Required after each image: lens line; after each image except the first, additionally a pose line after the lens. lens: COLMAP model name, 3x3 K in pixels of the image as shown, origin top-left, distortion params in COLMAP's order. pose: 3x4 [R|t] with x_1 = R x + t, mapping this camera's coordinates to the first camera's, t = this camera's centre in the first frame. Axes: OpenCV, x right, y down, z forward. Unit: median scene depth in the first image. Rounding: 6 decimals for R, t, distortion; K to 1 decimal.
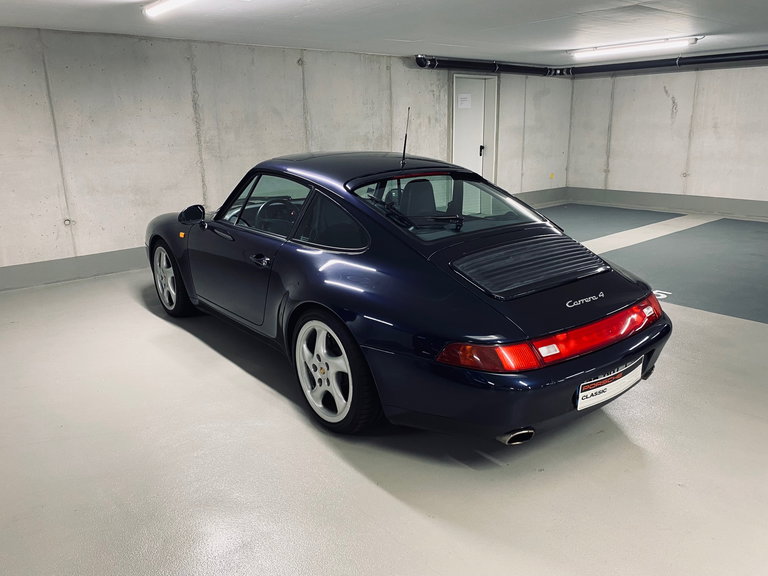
lens RADIAL K [[590.4, 0, 384.0], [0, 590.4, 288.0], [0, 0, 1]] dist [0.010894, -0.016387]
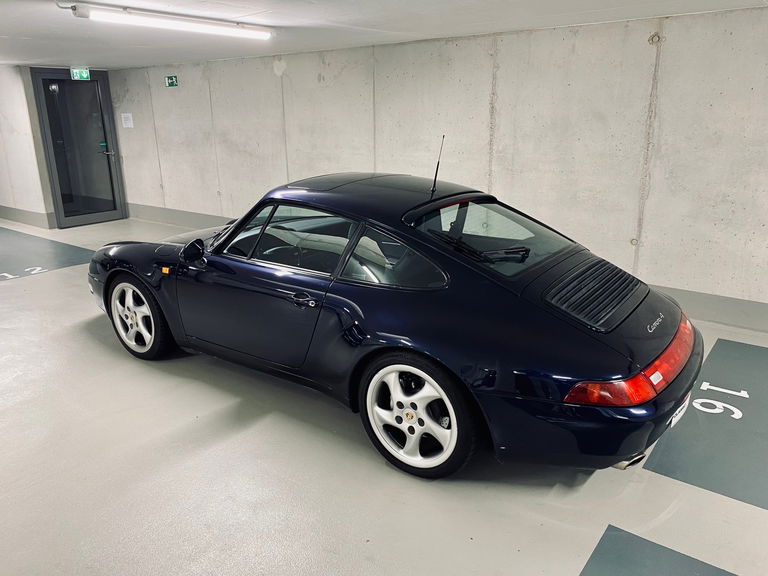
lens RADIAL K [[592.0, 0, 379.7], [0, 592.0, 284.4], [0, 0, 1]] dist [0.003178, -0.005417]
pose [[0.204553, 0.288308, -0.935434, 0.489778], [-0.251857, 0.938968, 0.234323, -0.210348], [0.945900, 0.187664, 0.264681, 0.607562]]
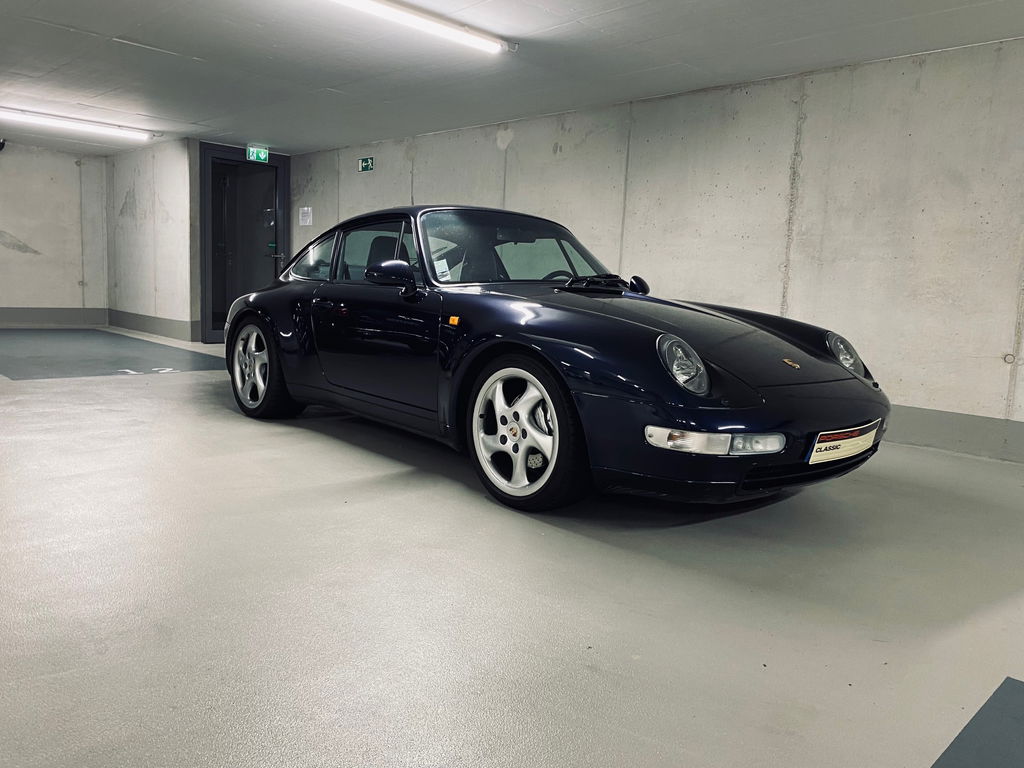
lens RADIAL K [[787.2, 0, 512.0], [0, 787.2, 384.0], [0, 0, 1]] dist [0.010894, -0.016387]
pose [[0.069138, 0.144578, -0.987075, 0.469339], [-0.310614, 0.943379, 0.116422, -0.096994], [0.948018, 0.298550, 0.110132, 0.635885]]
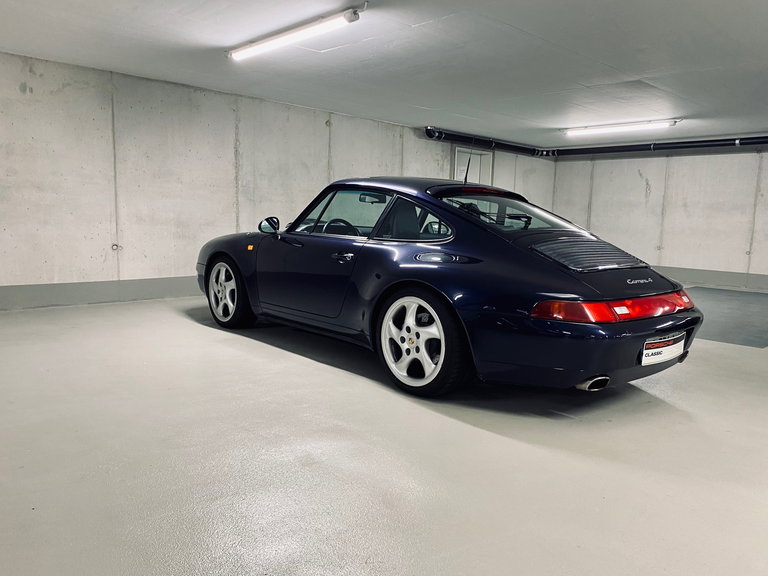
lens RADIAL K [[588.8, 0, 381.3], [0, 588.8, 296.6], [0, 0, 1]] dist [0.021742, -0.038291]
pose [[0.997363, 0.039125, 0.061118, -0.098995], [-0.030531, 0.990277, -0.135718, 0.088649], [-0.065834, 0.133495, 0.988860, -0.058455]]
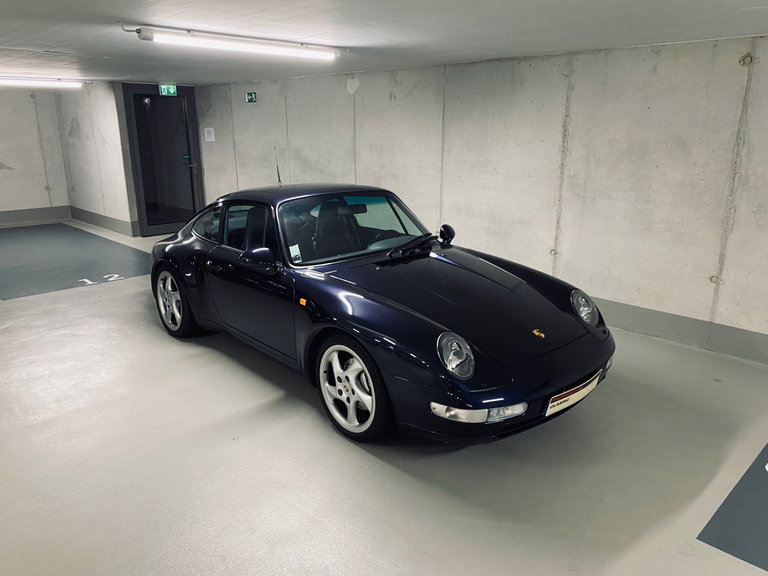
lens RADIAL K [[590.8, 0, 387.9], [0, 590.8, 294.0], [0, 0, 1]] dist [0.005953, -0.008679]
pose [[0.075096, 0.289879, -0.954113, 0.472746], [-0.268031, 0.927470, 0.260689, -0.227522], [0.960479, 0.236155, 0.147345, 0.637399]]
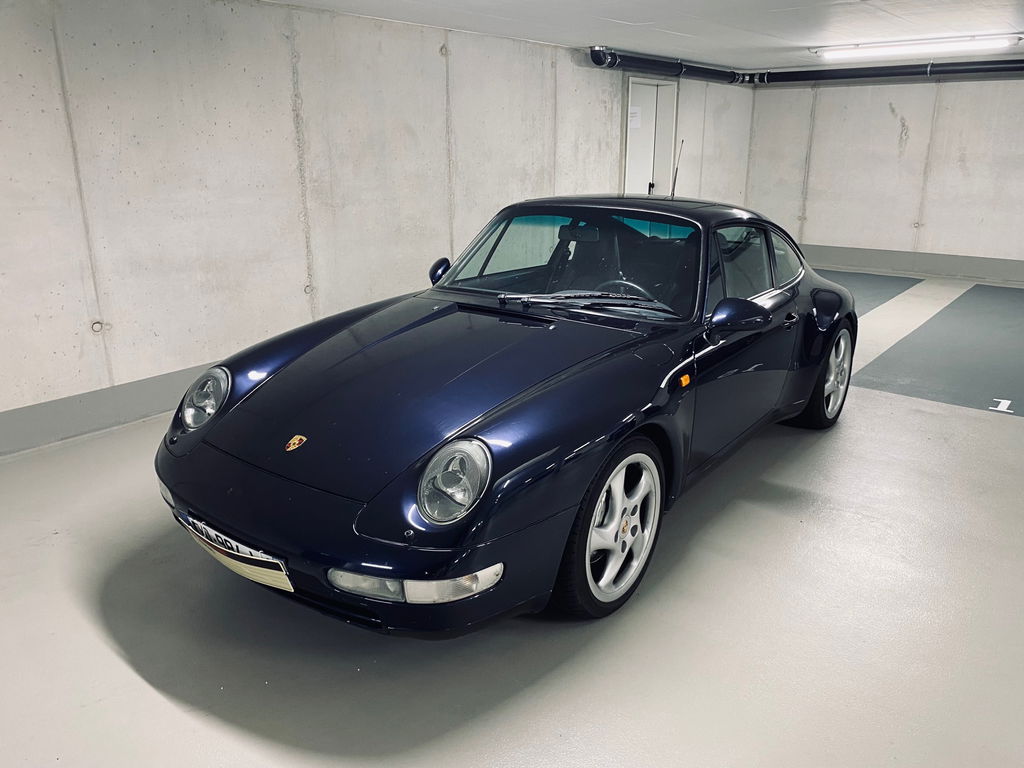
lens RADIAL K [[788.7, 0, 512.3], [0, 788.7, 388.0], [0, 0, 1]] dist [0.005372, -0.009904]
pose [[0.983192, -0.039581, 0.178235, -0.237642], [0.034030, 0.998839, 0.034095, -0.054316], [-0.179377, -0.027456, 0.983397, 0.163890]]
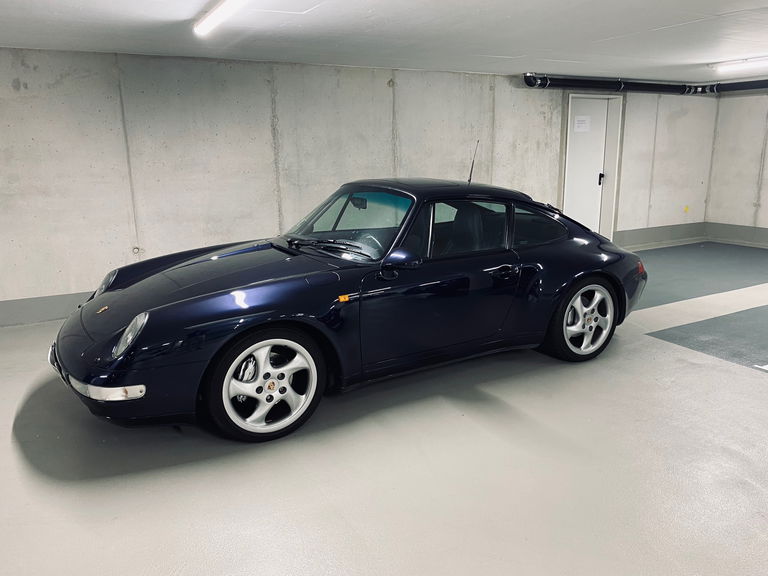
lens RADIAL K [[586.3, 0, 386.1], [0, 586.3, 290.6], [0, 0, 1]] dist [0.029637, -0.046117]
pose [[0.977850, 0.052121, -0.202714, 0.054750], [-0.058091, 0.998032, -0.023607, -0.038310], [0.201084, 0.034860, 0.978953, 0.114341]]
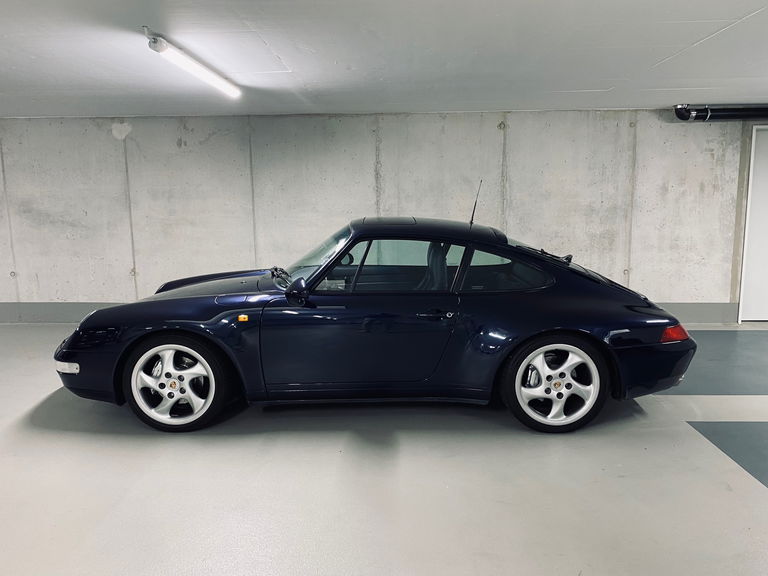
lens RADIAL K [[586.3, 0, 386.1], [0, 586.3, 290.6], [0, 0, 1]] dist [0.029637, -0.046117]
pose [[0.740560, 0.114207, -0.662214, 0.362158], [-0.182190, 0.982666, -0.034271, -0.071250], [0.646821, 0.146029, 0.748530, 0.249959]]
